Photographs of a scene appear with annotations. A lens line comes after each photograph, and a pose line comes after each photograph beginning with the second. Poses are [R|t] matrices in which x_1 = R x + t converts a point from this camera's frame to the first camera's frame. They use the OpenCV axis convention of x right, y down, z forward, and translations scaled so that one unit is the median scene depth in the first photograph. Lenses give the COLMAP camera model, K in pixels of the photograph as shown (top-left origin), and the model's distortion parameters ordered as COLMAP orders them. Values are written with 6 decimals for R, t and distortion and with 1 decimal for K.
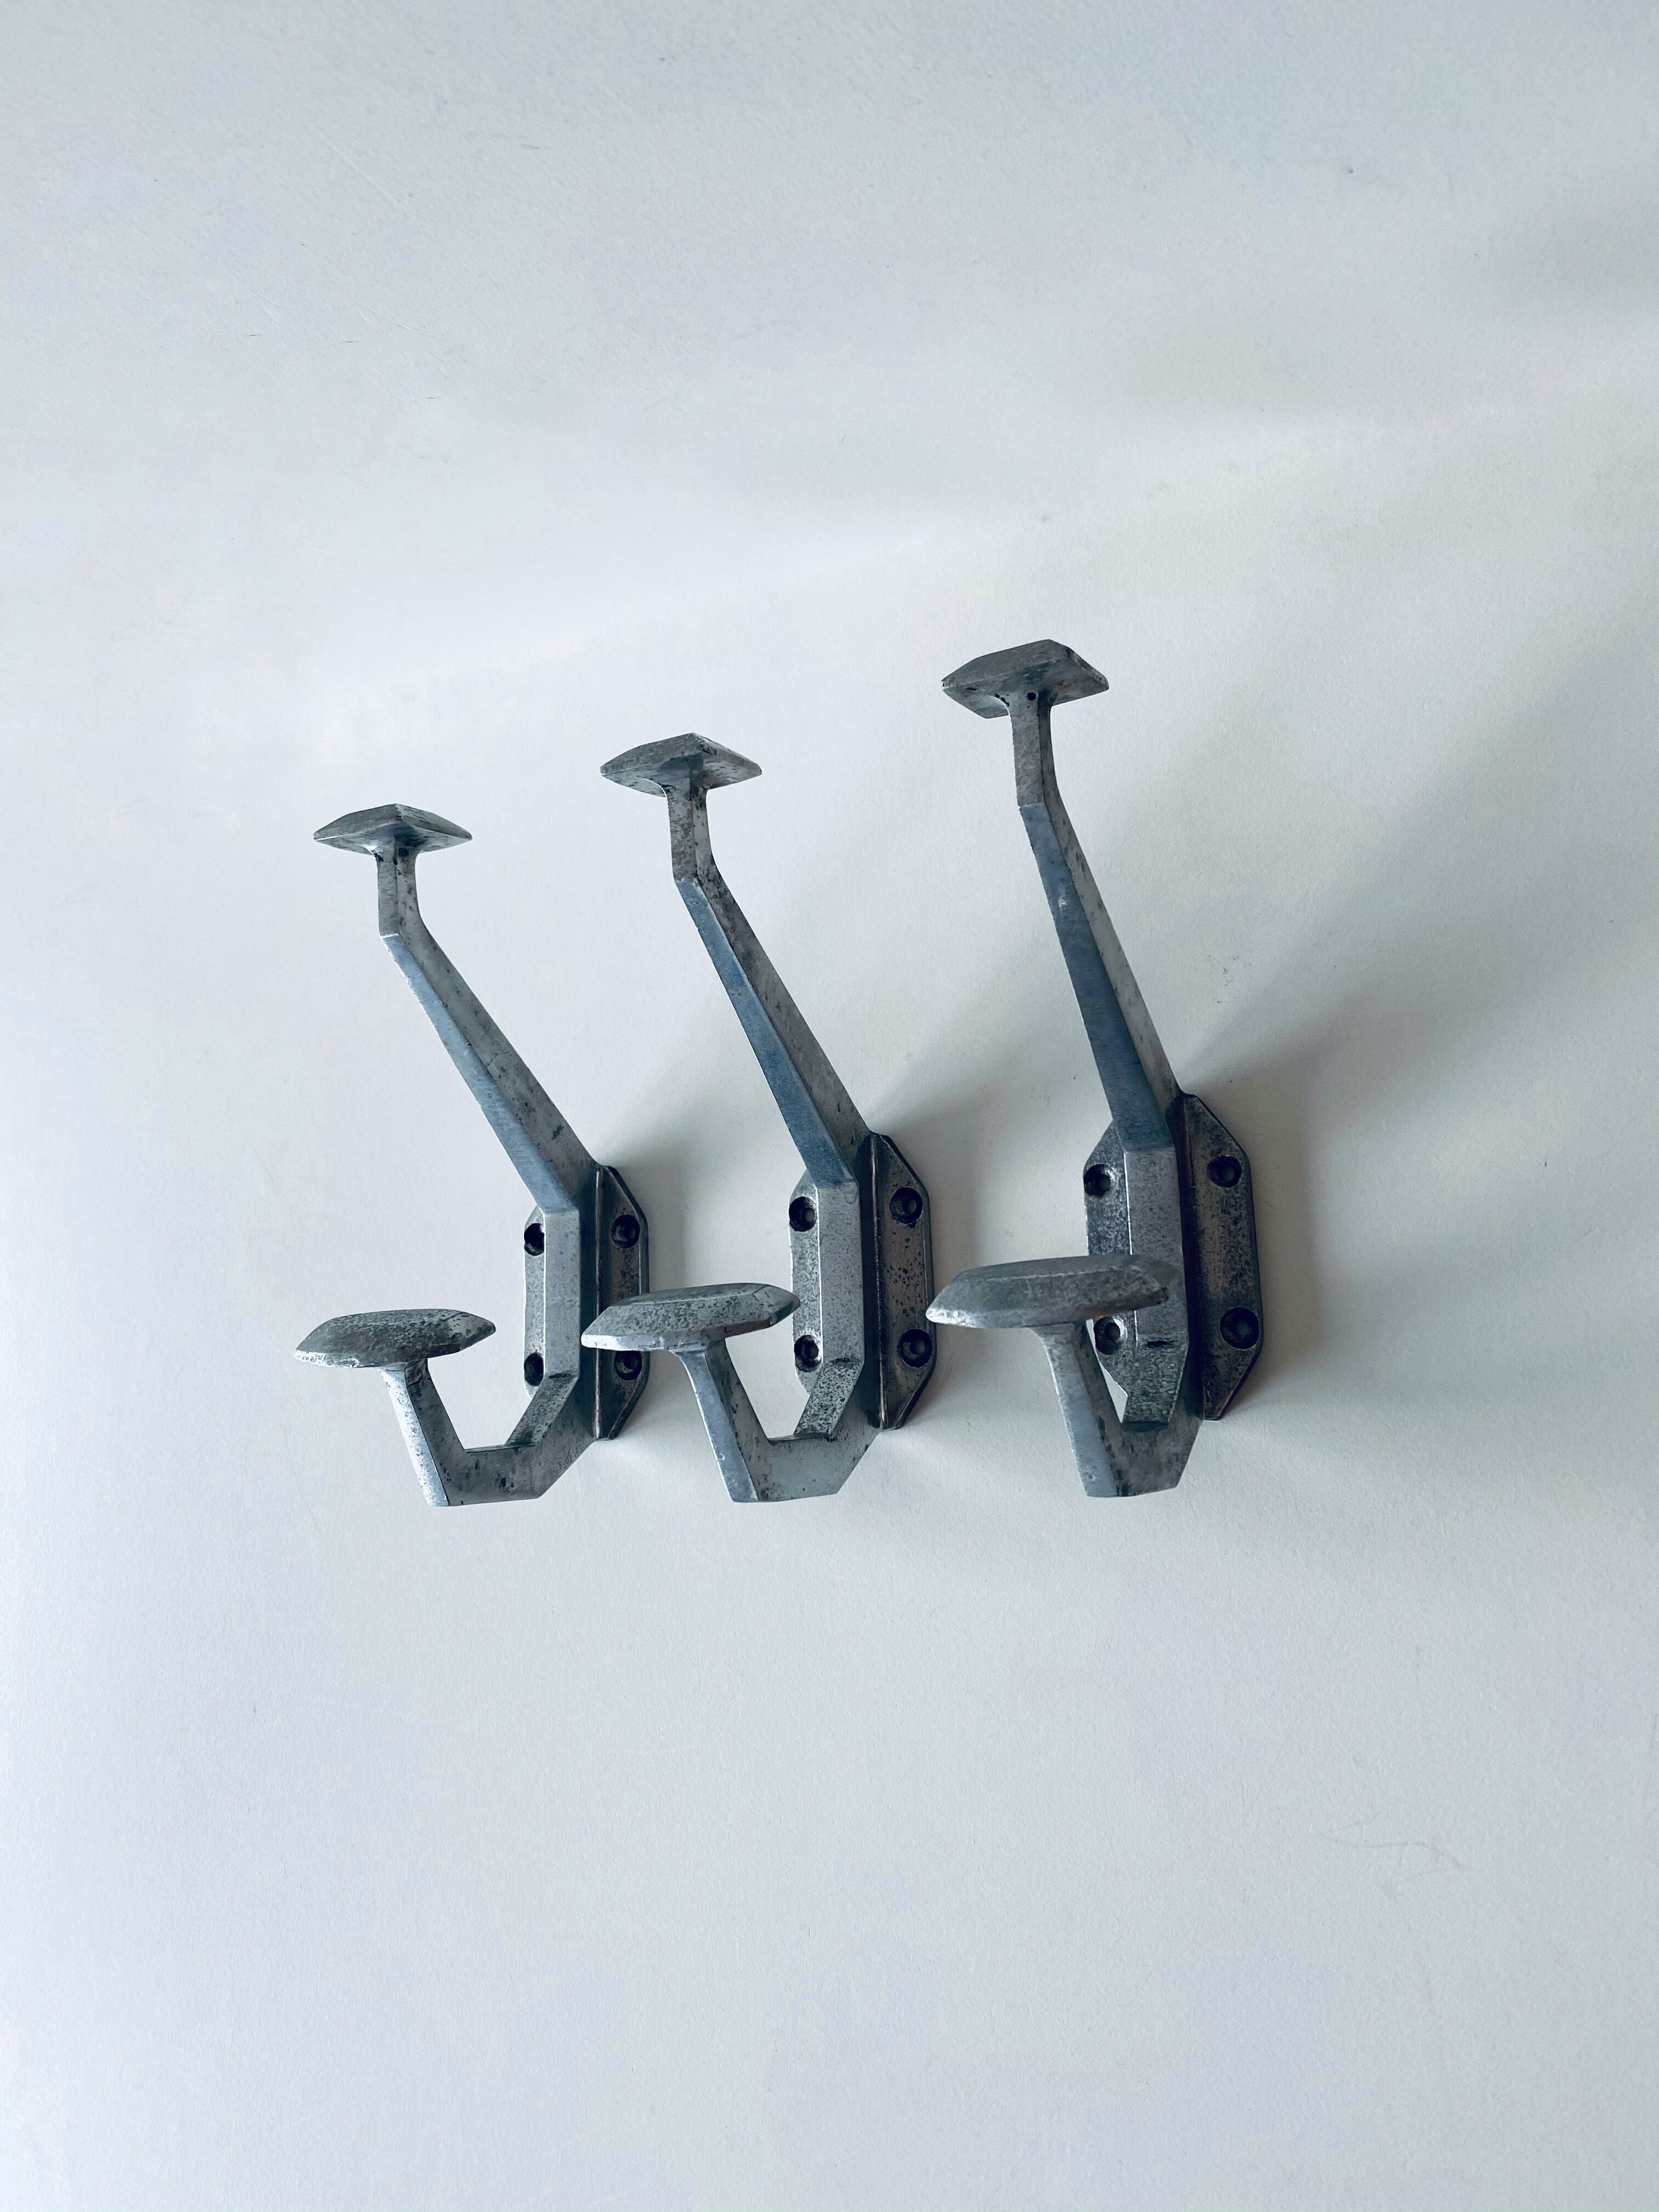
lens RADIAL K [[1676.6, 0, 821.9], [0, 1676.6, 1095.1], [0, 0, 1]] dist [0.002791, -0.008272]
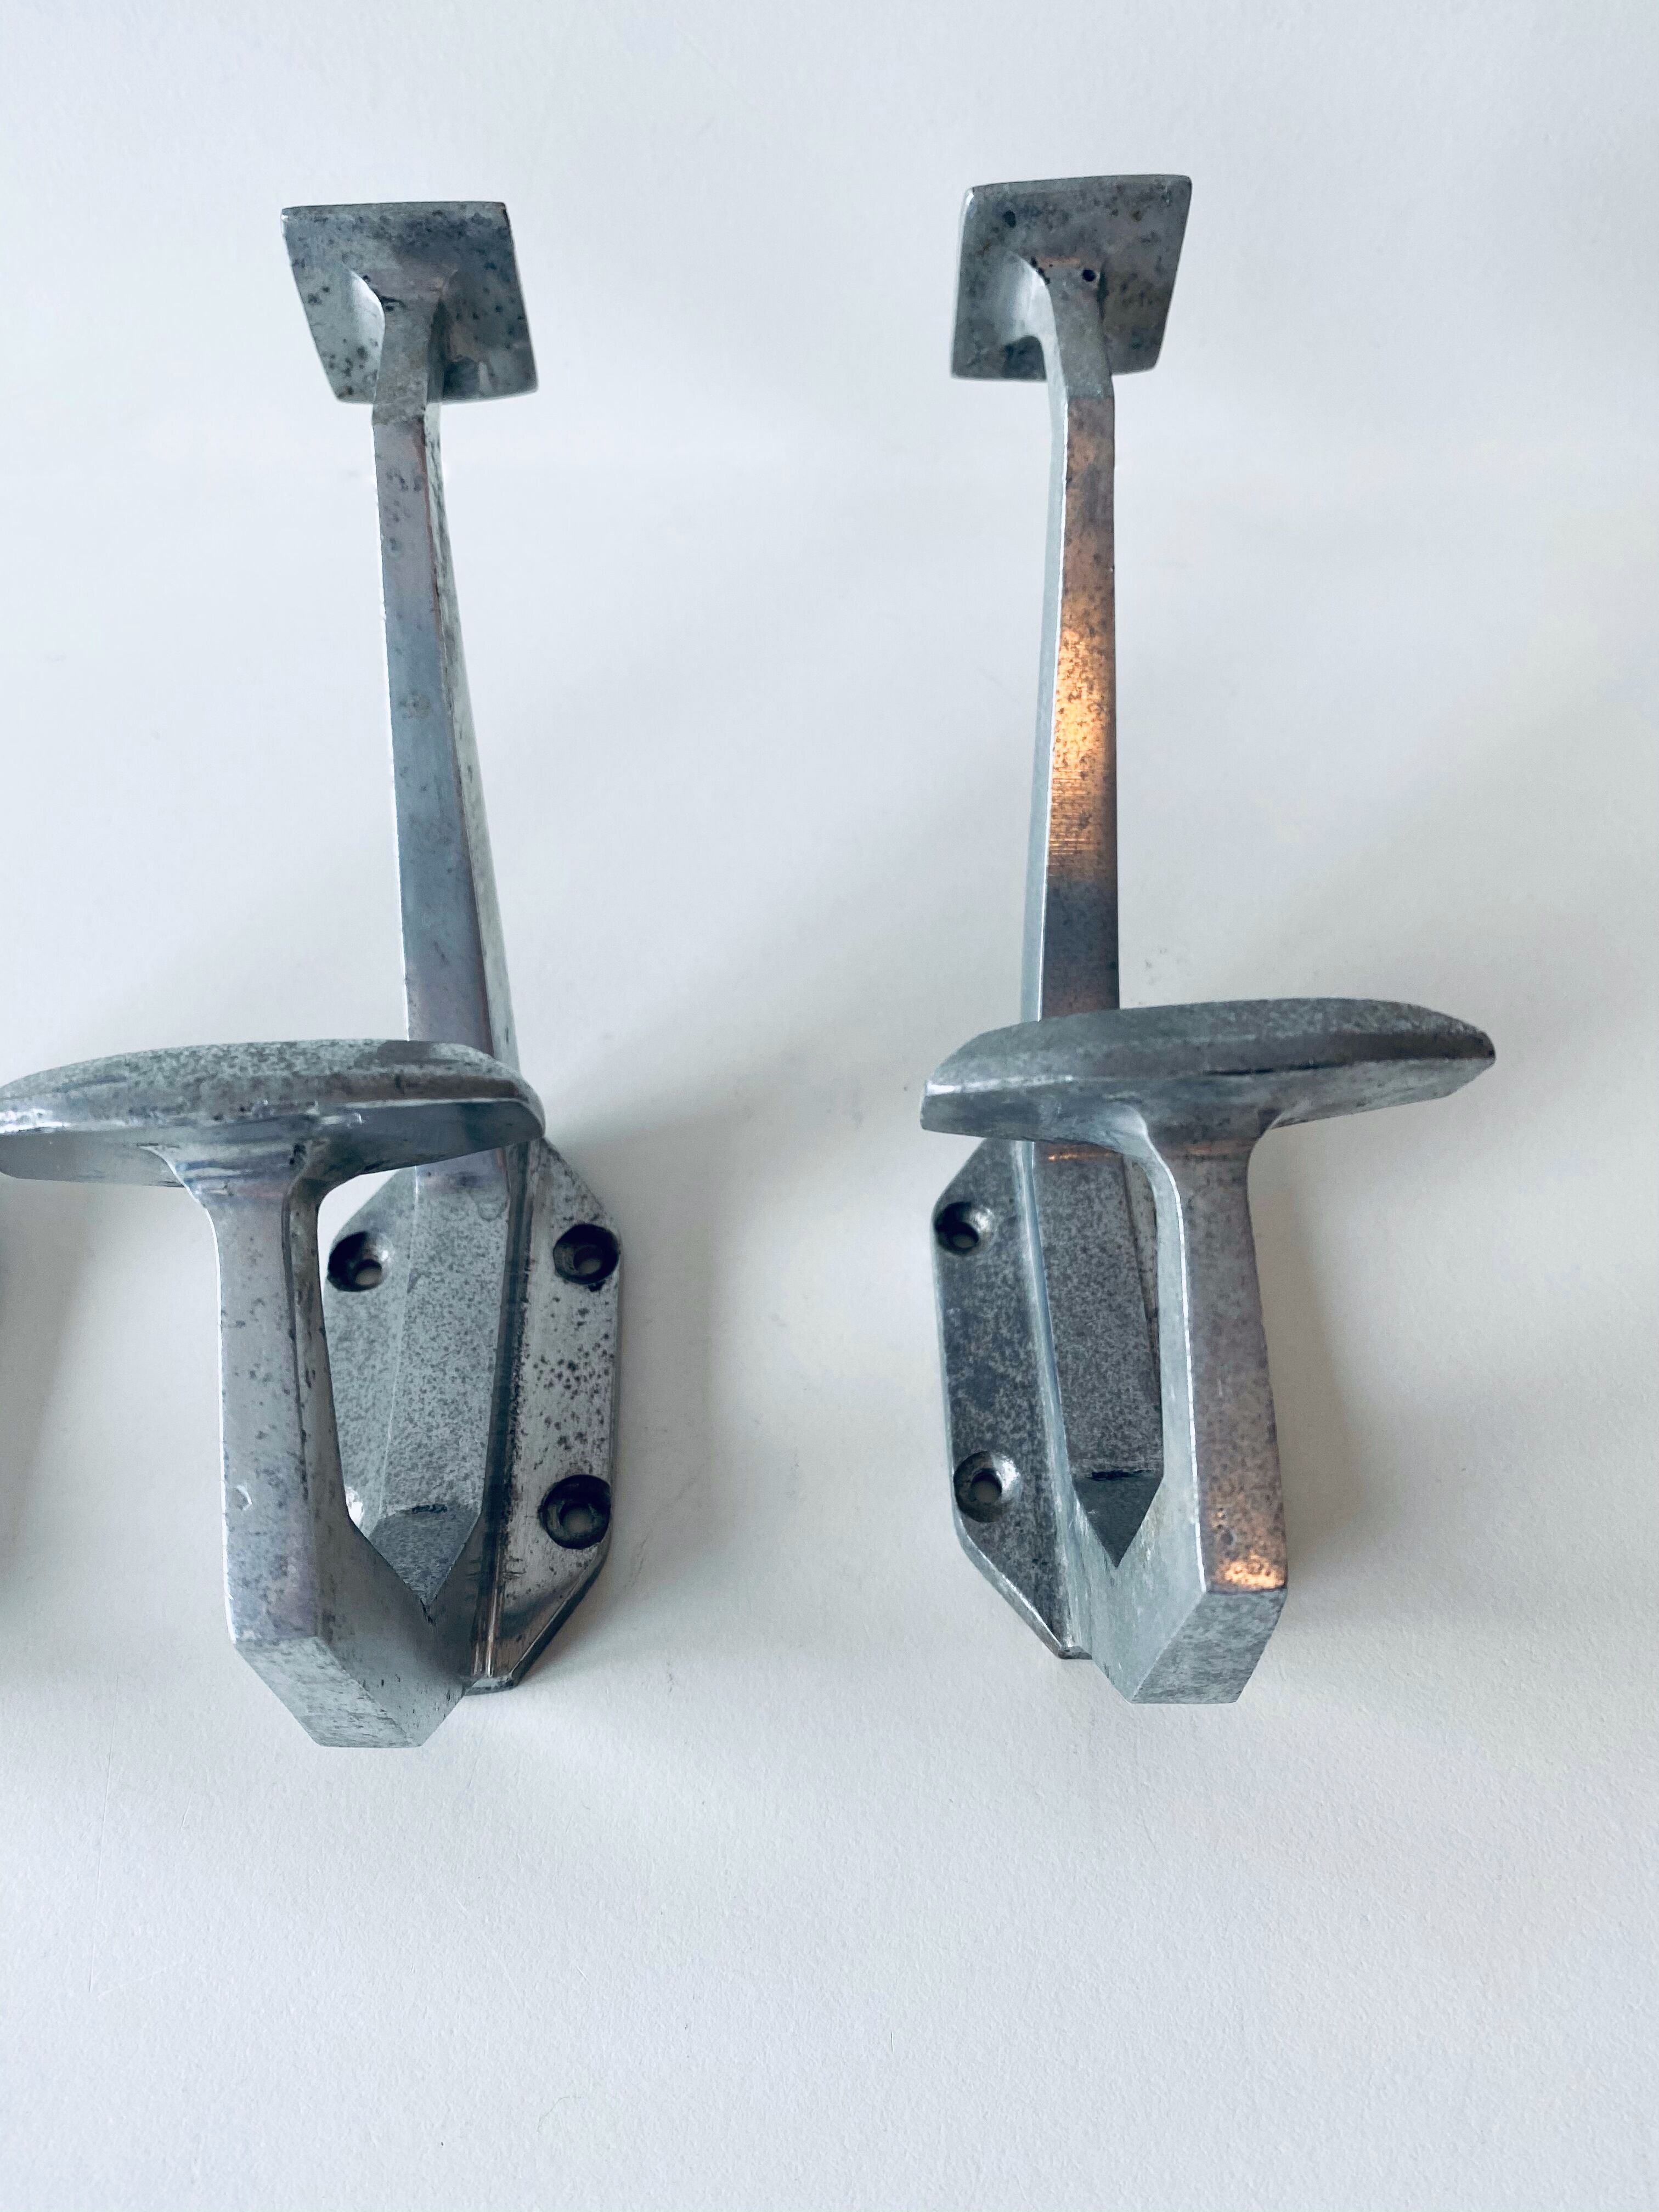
lens RADIAL K [[1676.6, 0, 845.4], [0, 1676.6, 1106.9], [0, 0, 1]] dist [0.002791, -0.008272]
pose [[0.891069, 0.252382, 0.377226, -0.093172], [-0.069935, 0.897559, -0.435312, 0.262814], [-0.448448, 0.361511, 0.817438, 0.540191]]
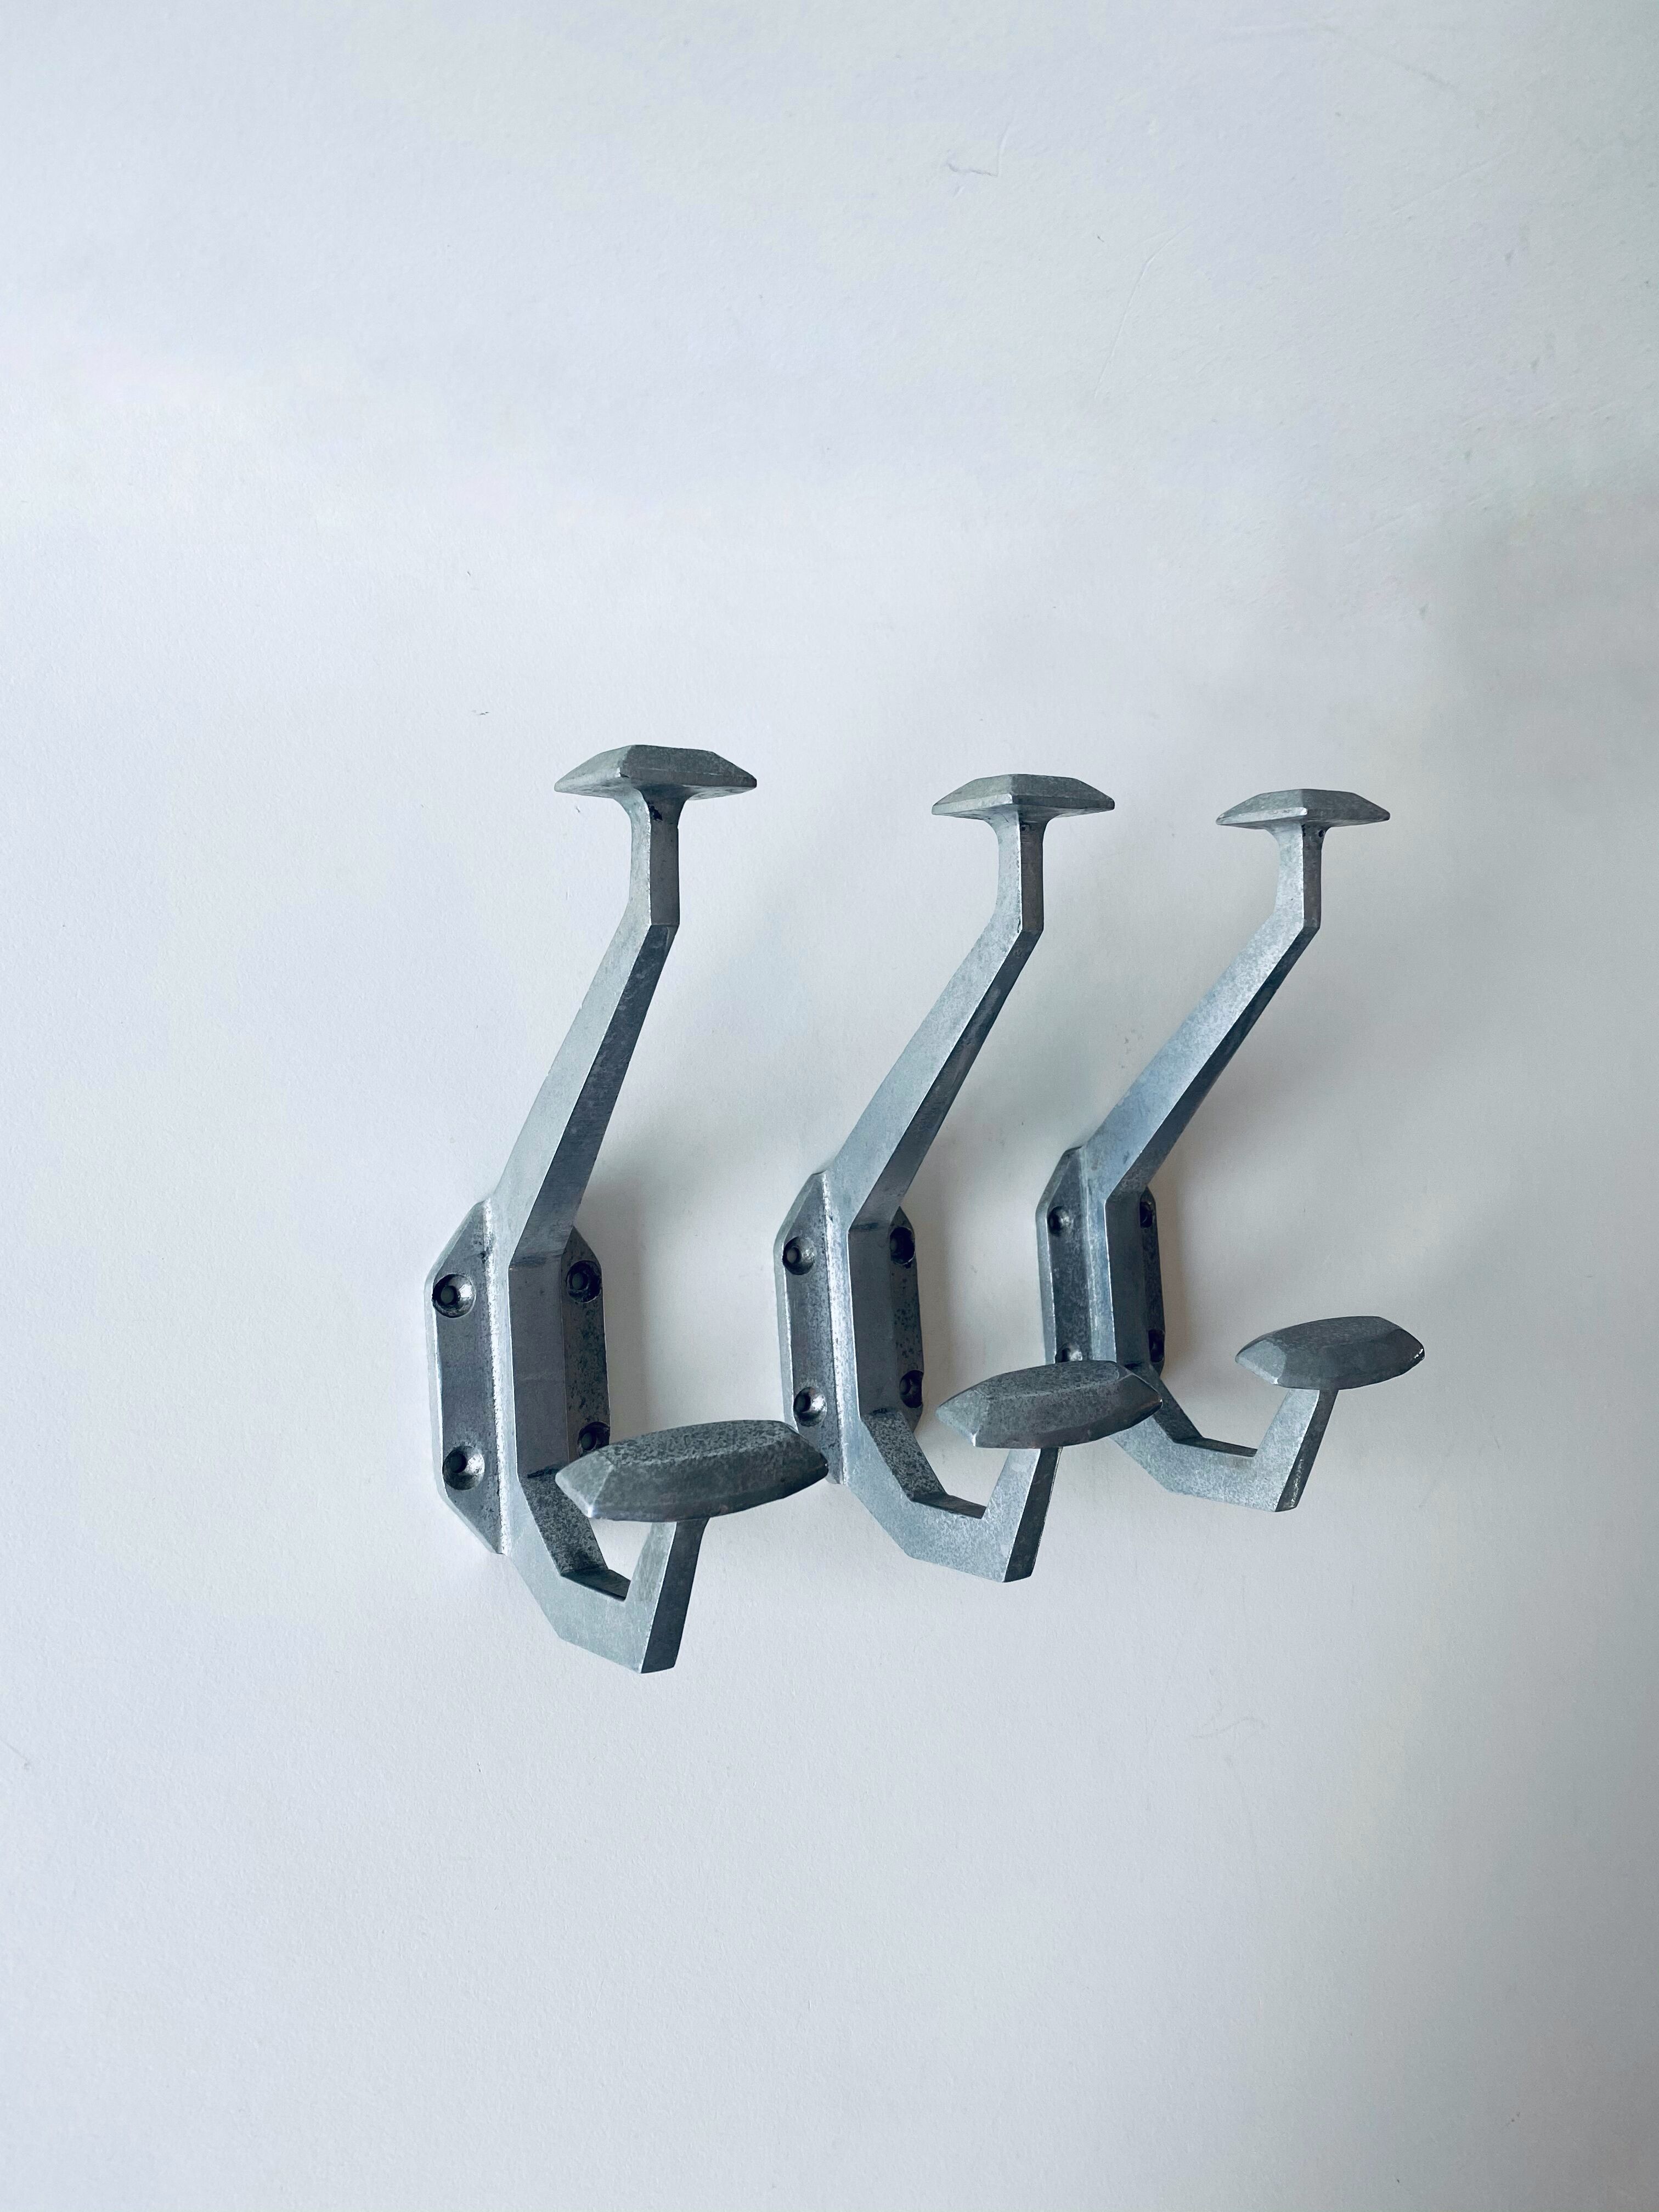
lens RADIAL K [[1676.6, 0, 828.8], [0, 1676.6, 1104.2], [0, 0, 1]] dist [0.002791, -0.008272]
pose [[0.516633, 0.022245, 0.855918, -0.860717], [-0.099311, 0.994472, 0.034098, -0.048915], [-0.850428, -0.102619, 0.515986, 0.565817]]
